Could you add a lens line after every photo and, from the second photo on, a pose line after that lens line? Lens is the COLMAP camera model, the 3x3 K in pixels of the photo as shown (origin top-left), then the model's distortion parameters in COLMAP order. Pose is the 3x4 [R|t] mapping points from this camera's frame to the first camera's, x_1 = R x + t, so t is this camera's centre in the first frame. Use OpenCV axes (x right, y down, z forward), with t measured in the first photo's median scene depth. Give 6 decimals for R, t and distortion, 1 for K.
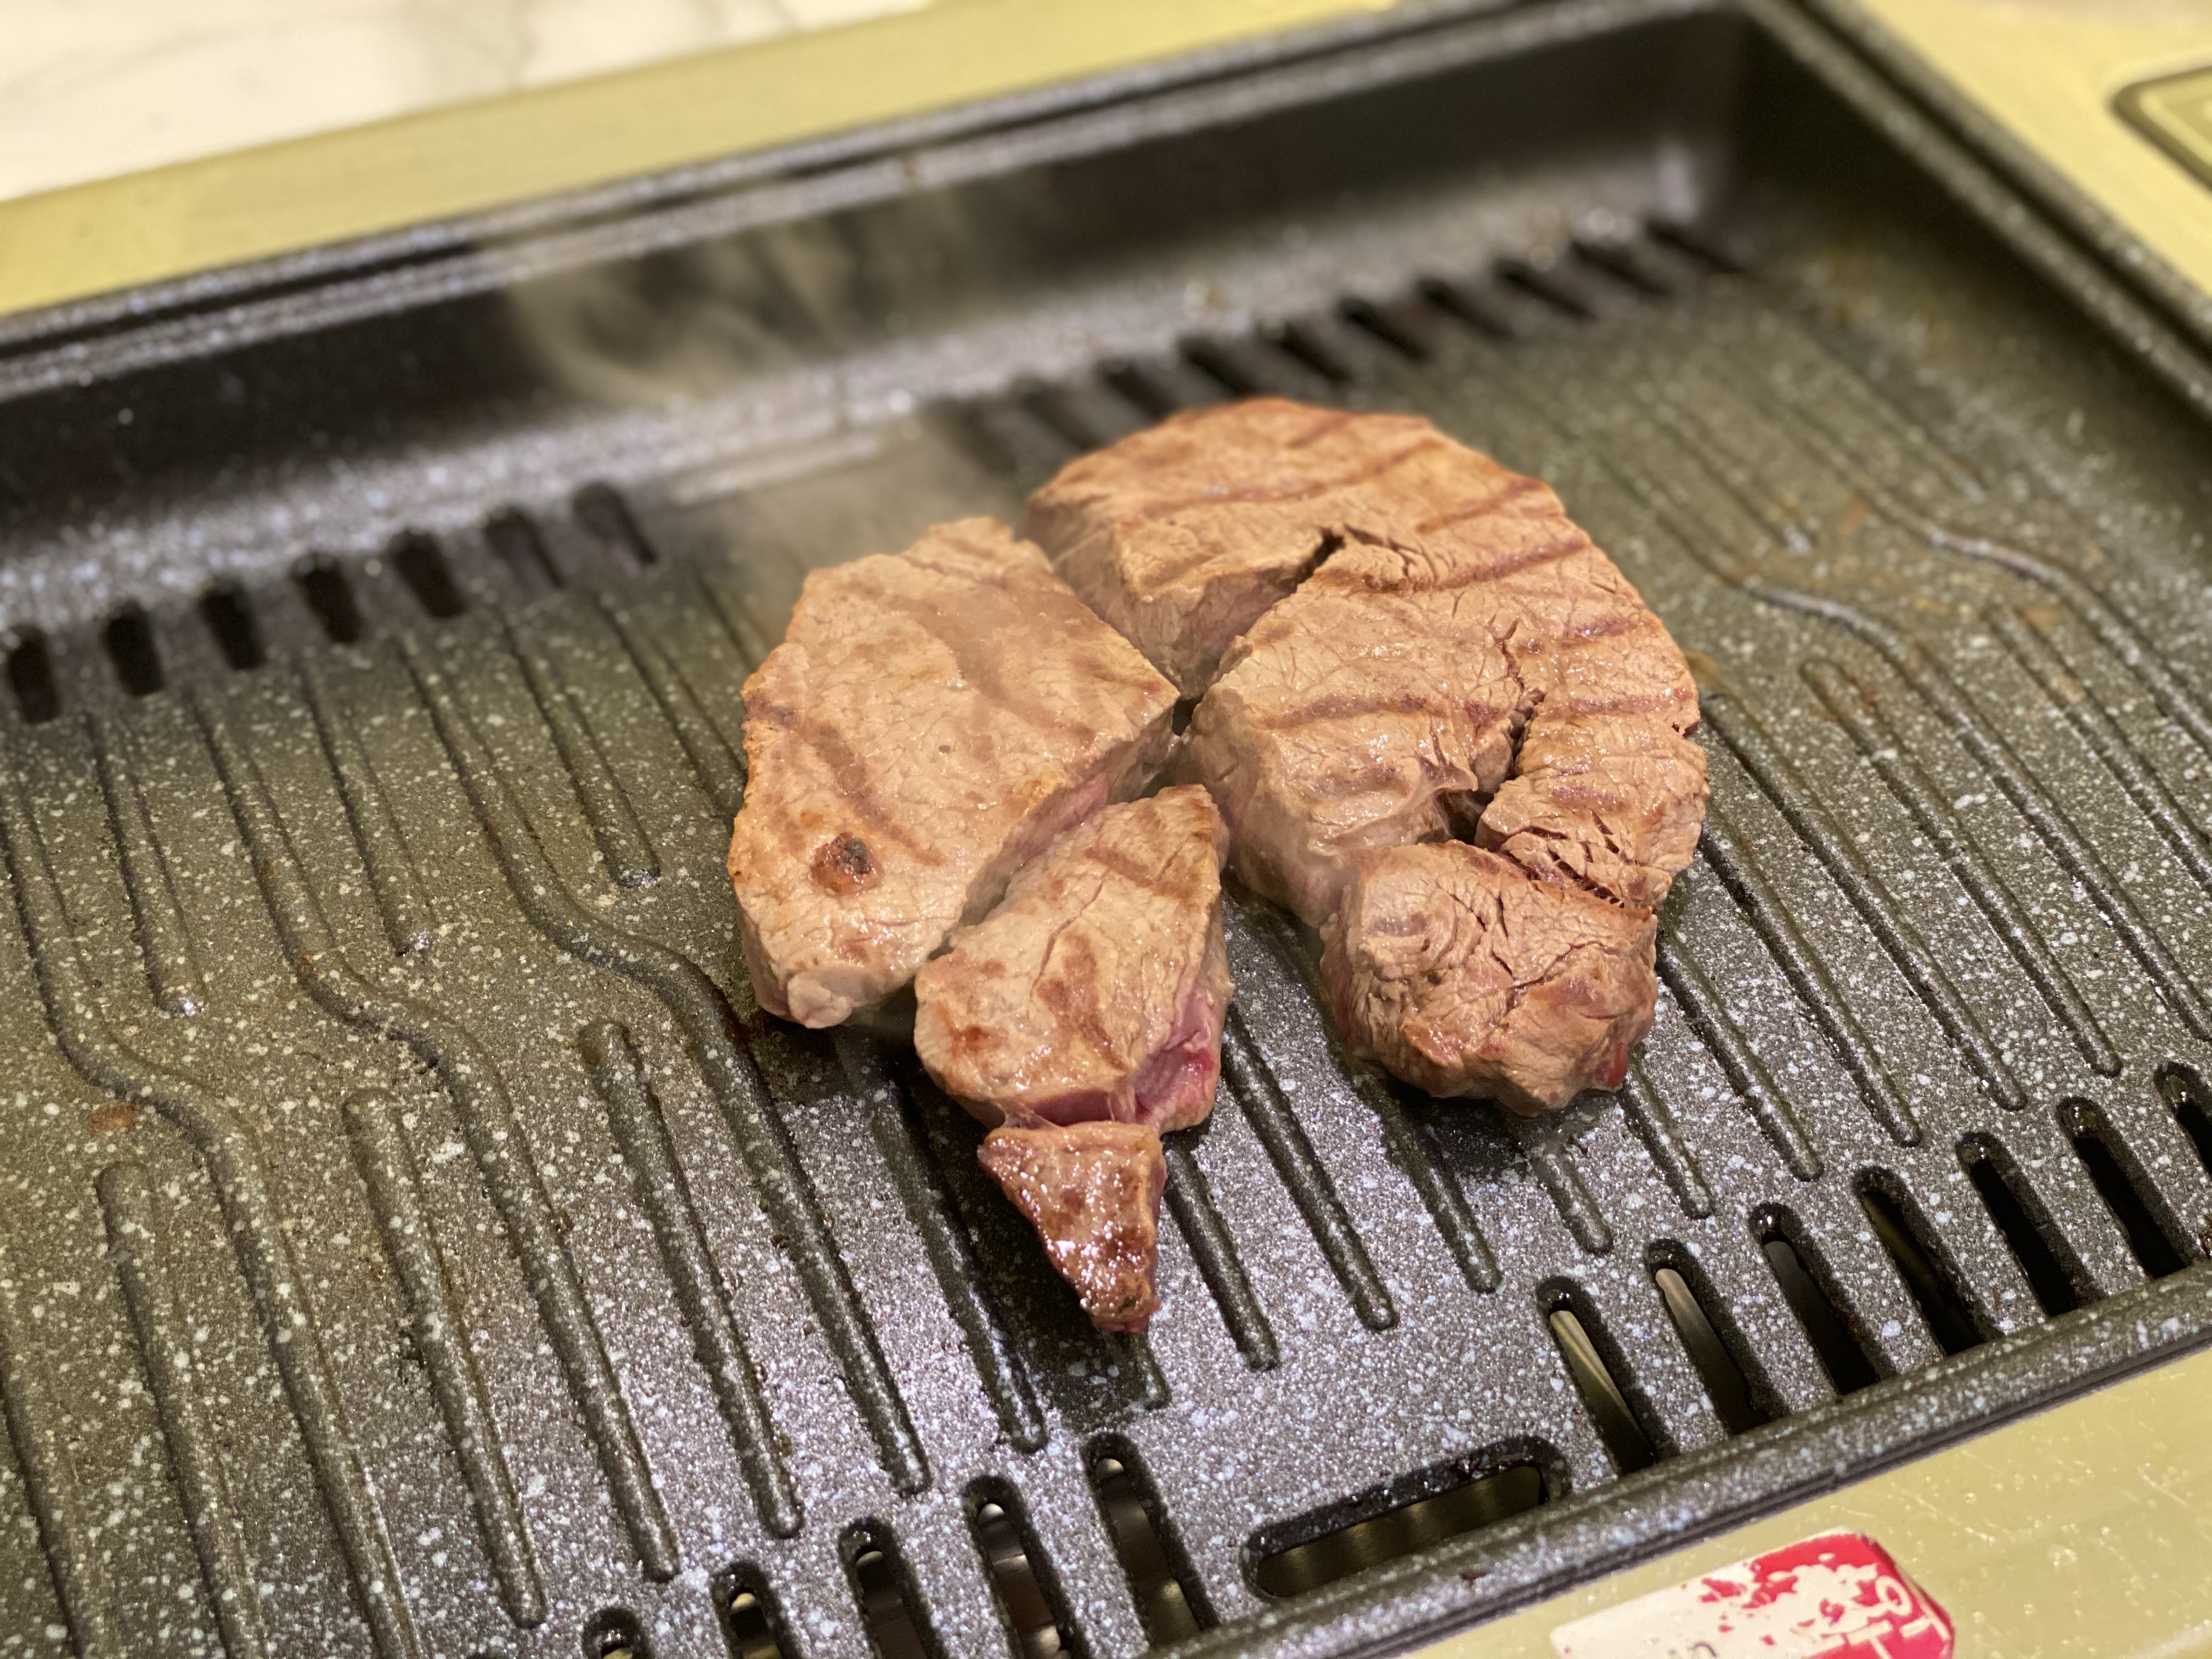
lens RADIAL K [[3567.9, 0, 1102.6], [0, 3567.9, 834.6], [0, 0, 1]] dist [0.277564, -1.263102]
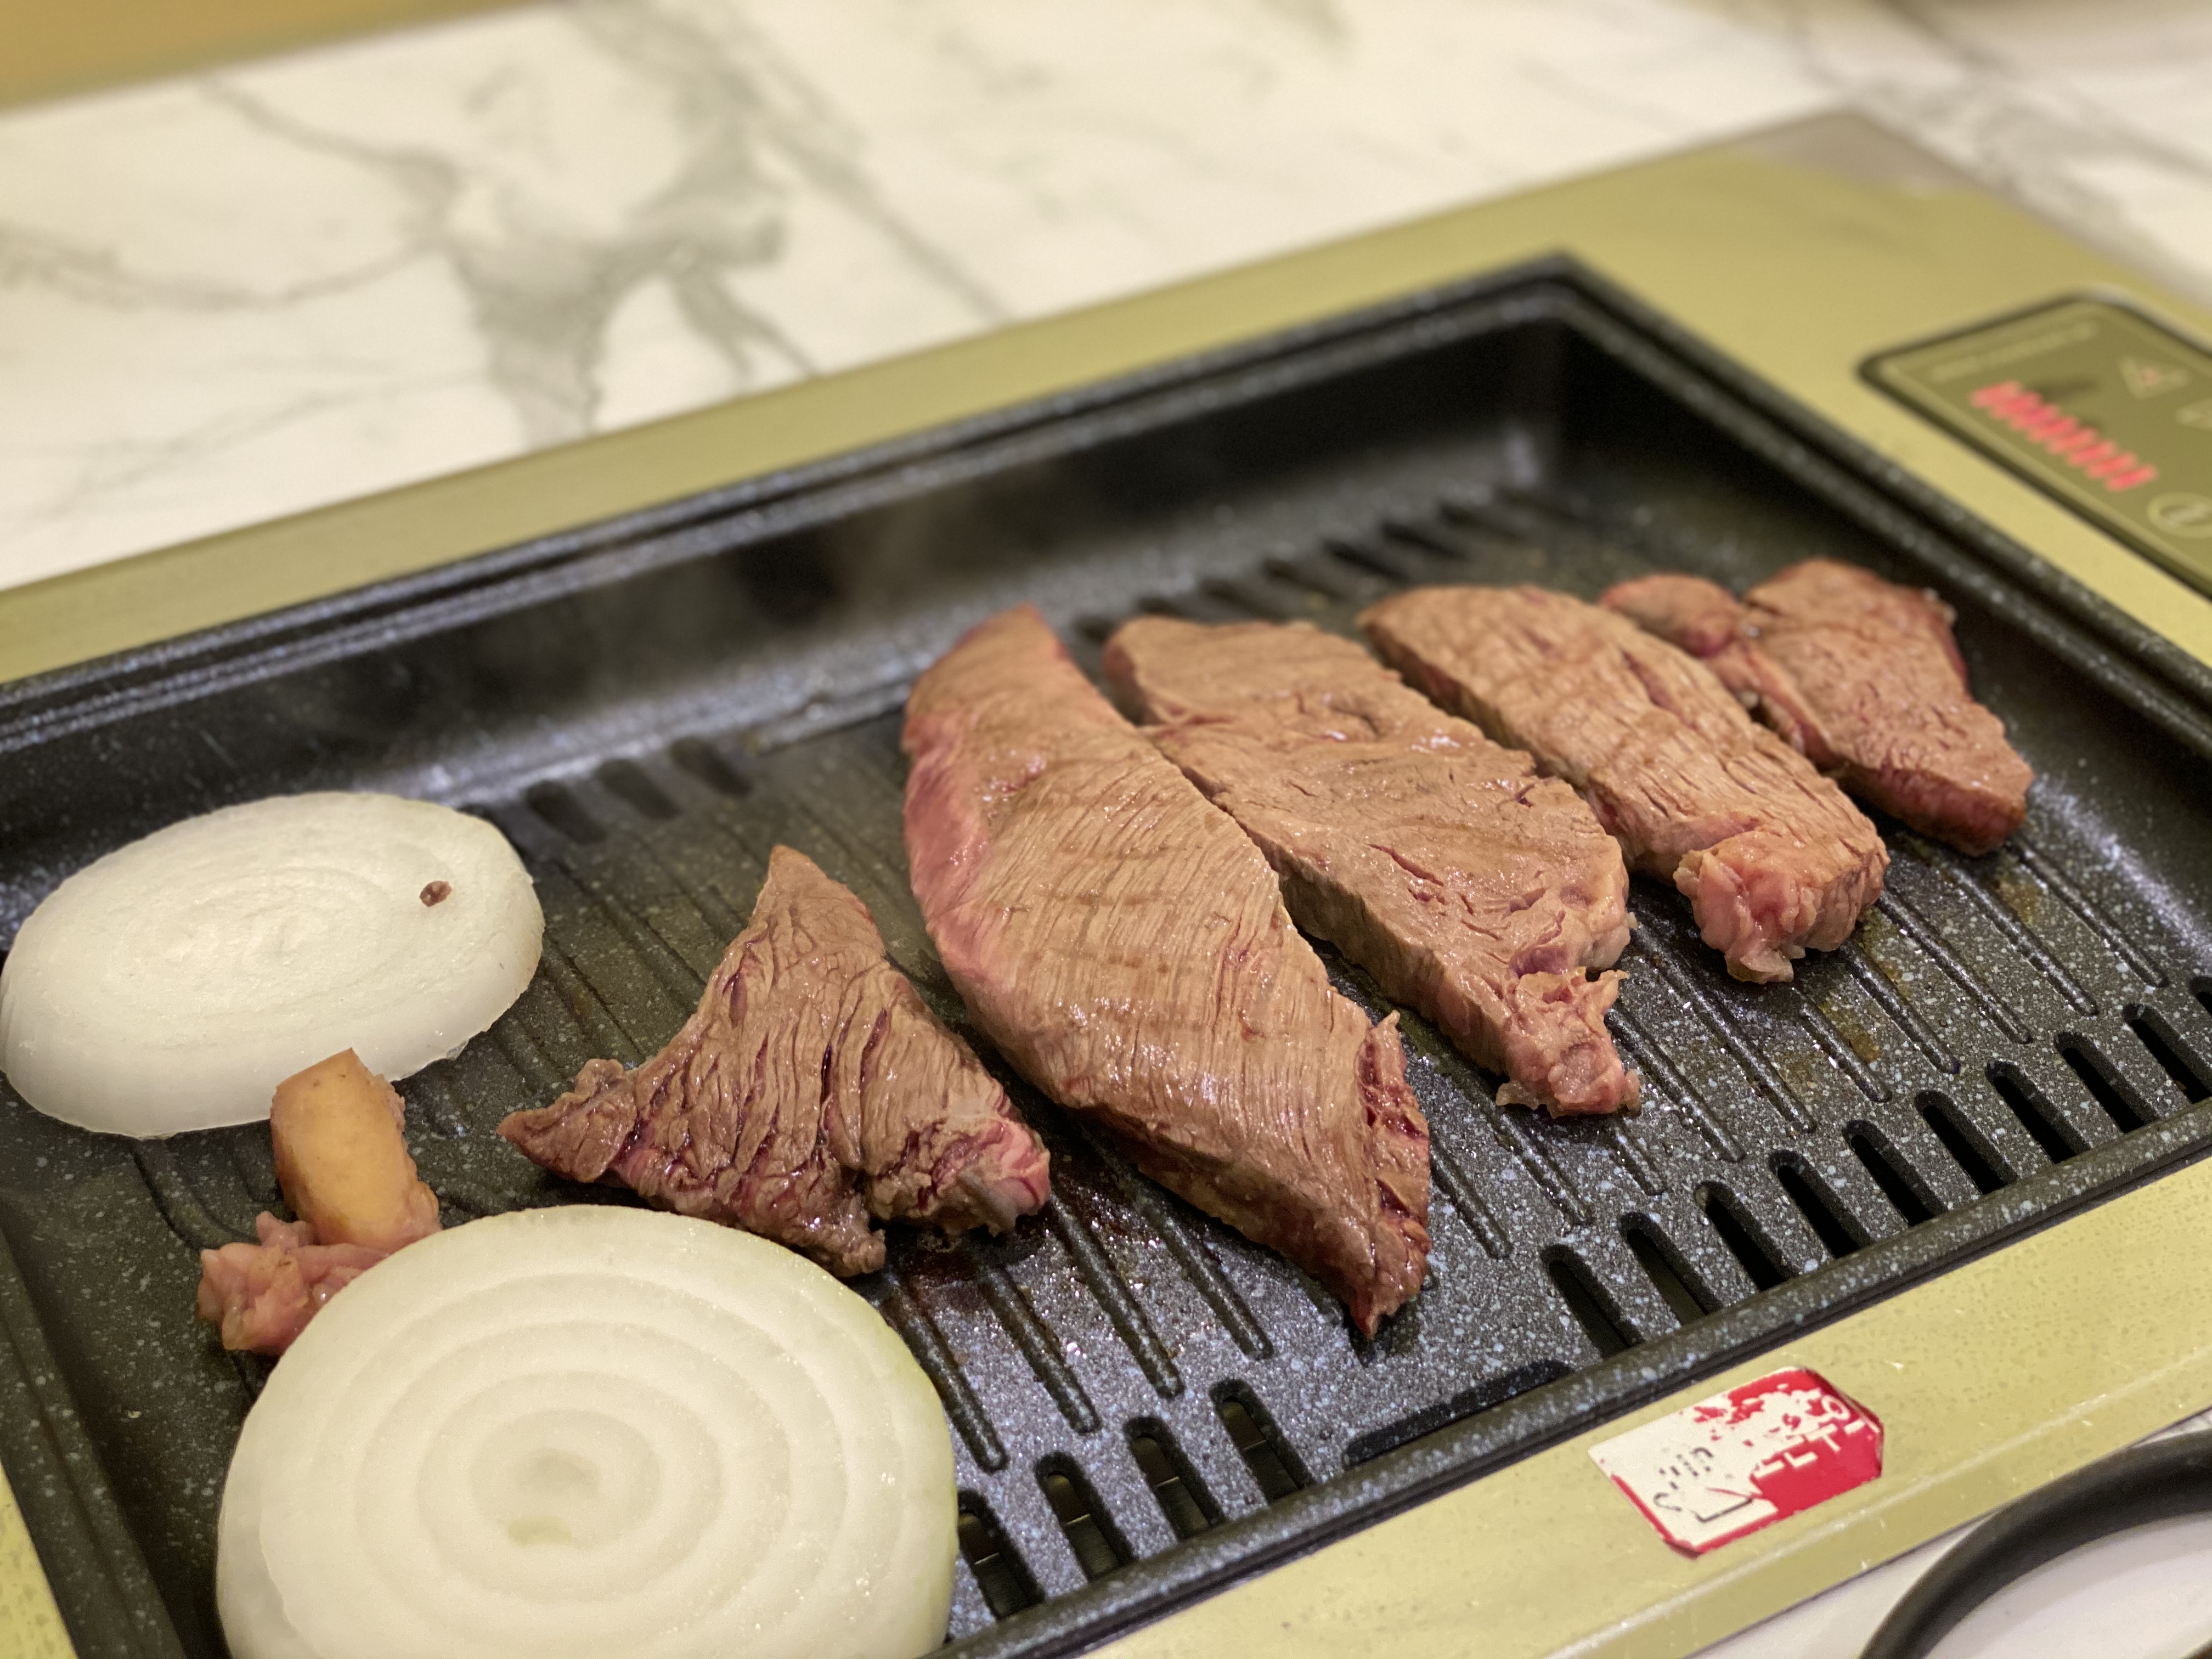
lens RADIAL K [[3567.9, 0, 1102.6], [0, 3567.9, 834.6], [0, 0, 1]] dist [0.277564, -1.263102]
pose [[0.994802, -0.068690, 0.075169, -0.119087], [0.076981, 0.990537, -0.113625, 0.108033], [-0.066653, 0.118821, 0.990676, -0.280350]]
